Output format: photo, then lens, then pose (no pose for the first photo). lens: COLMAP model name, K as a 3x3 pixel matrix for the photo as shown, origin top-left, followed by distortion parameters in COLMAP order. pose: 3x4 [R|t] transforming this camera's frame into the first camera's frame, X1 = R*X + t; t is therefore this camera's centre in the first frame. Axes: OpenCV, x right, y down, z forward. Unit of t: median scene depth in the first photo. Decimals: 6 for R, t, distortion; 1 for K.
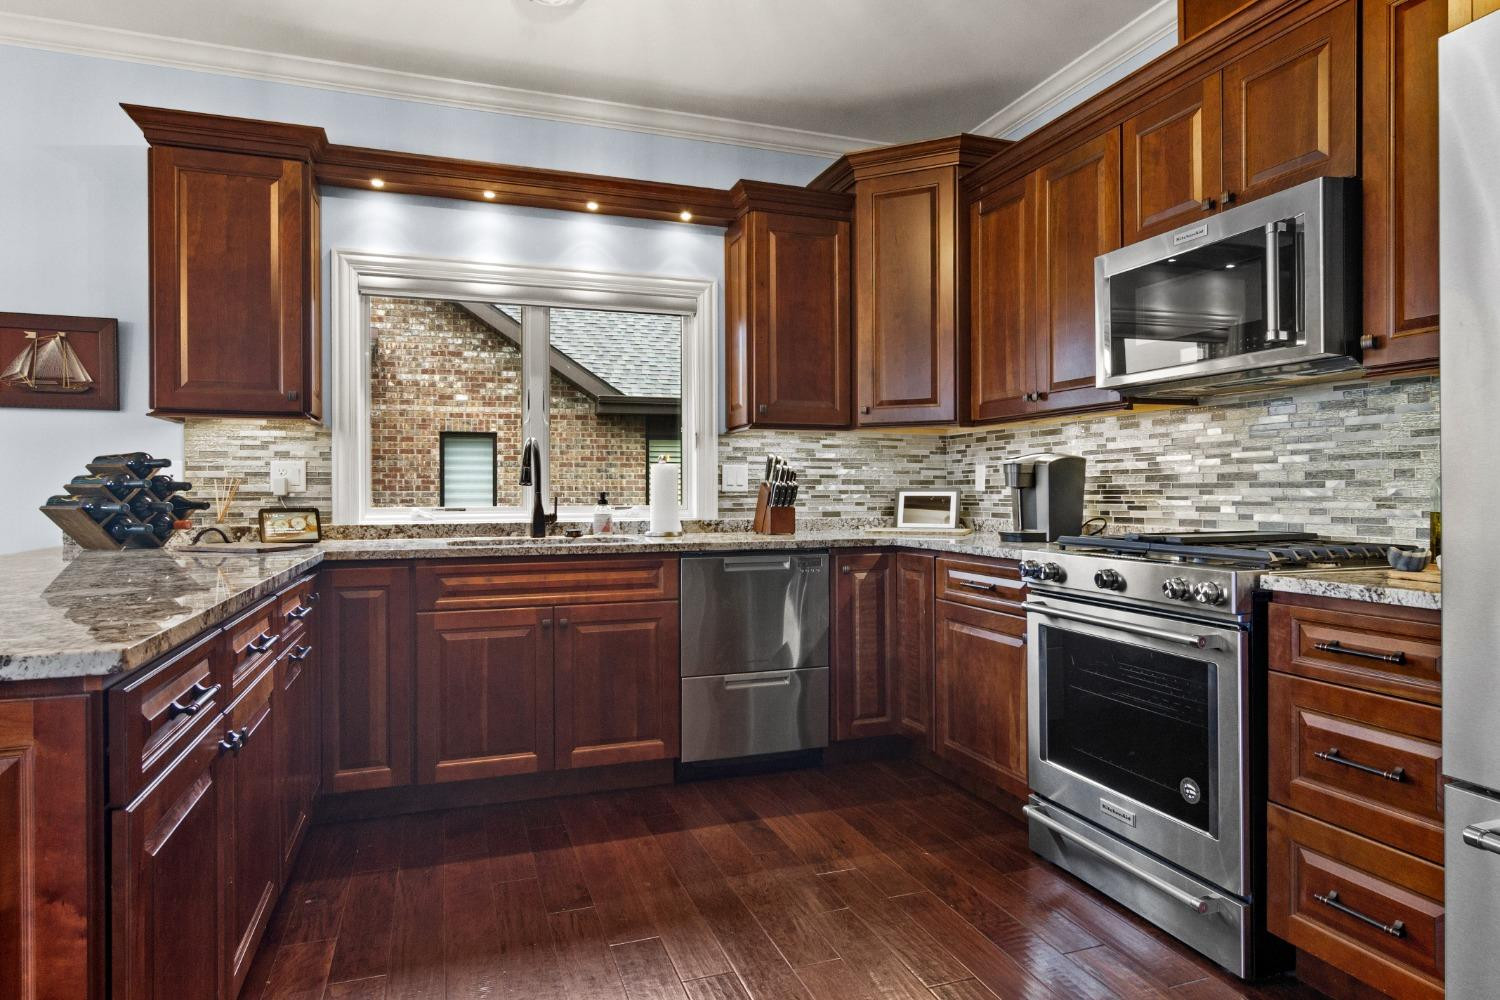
lens RADIAL K [[871.5, 0, 749.6], [0, 871.5, 488.0], [0, 0, 1]] dist [0.006040, 0.001473]
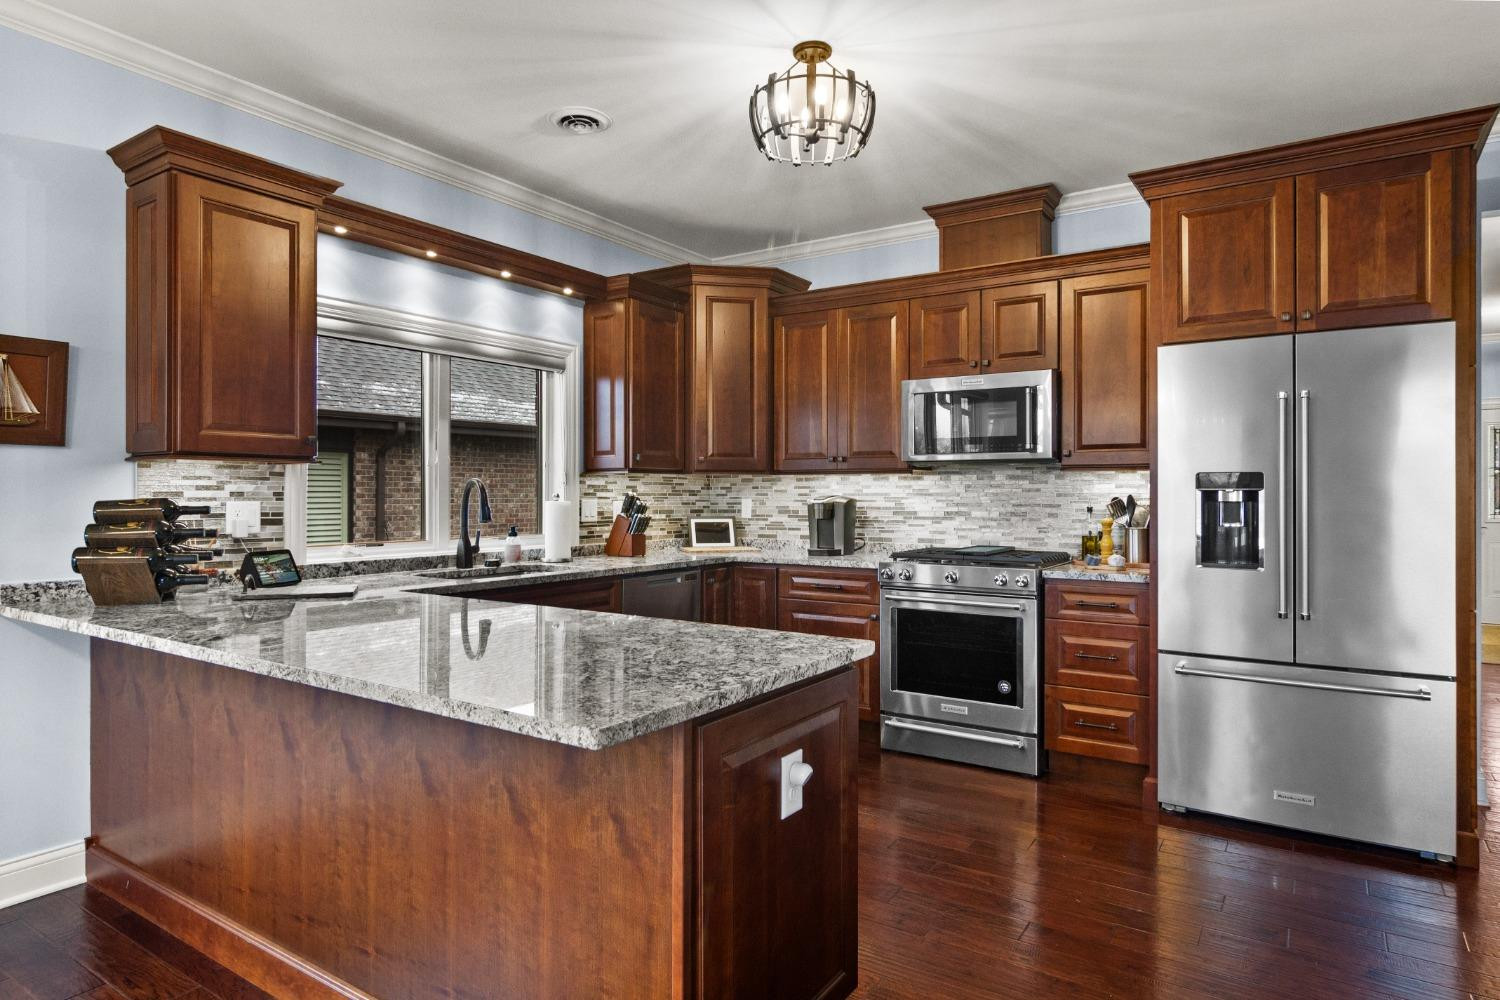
lens RADIAL K [[871.5, 0, 749.6], [0, 871.5, 488.0], [0, 0, 1]] dist [0.006040, 0.001473]
pose [[0.799984, 0.007228, 0.599978, -0.652381], [-0.004085, 0.999970, -0.006600, -0.041277], [-0.600007, 0.002829, 0.799990, -0.106966]]
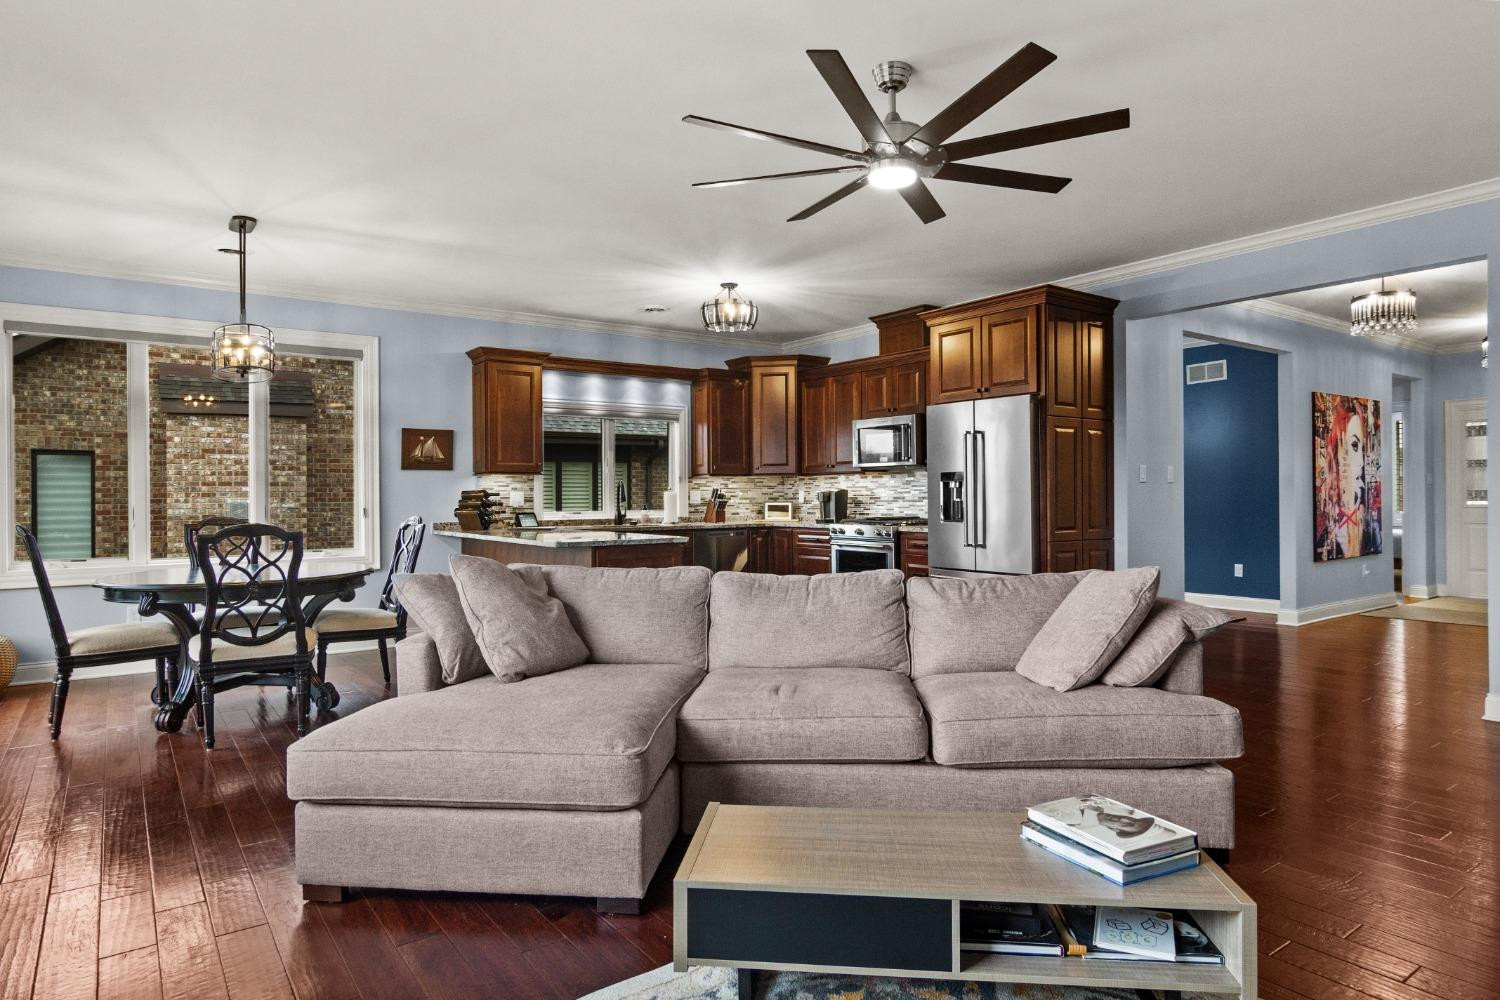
lens RADIAL K [[871.5, 0, 749.6], [0, 871.5, 488.0], [0, 0, 1]] dist [0.006040, 0.001473]
pose [[0.958788, -0.001626, 0.284117, -0.584773], [0.003321, 0.999979, -0.005484, -0.025834], [-0.284102, 0.006202, 0.958774, -1.294946]]
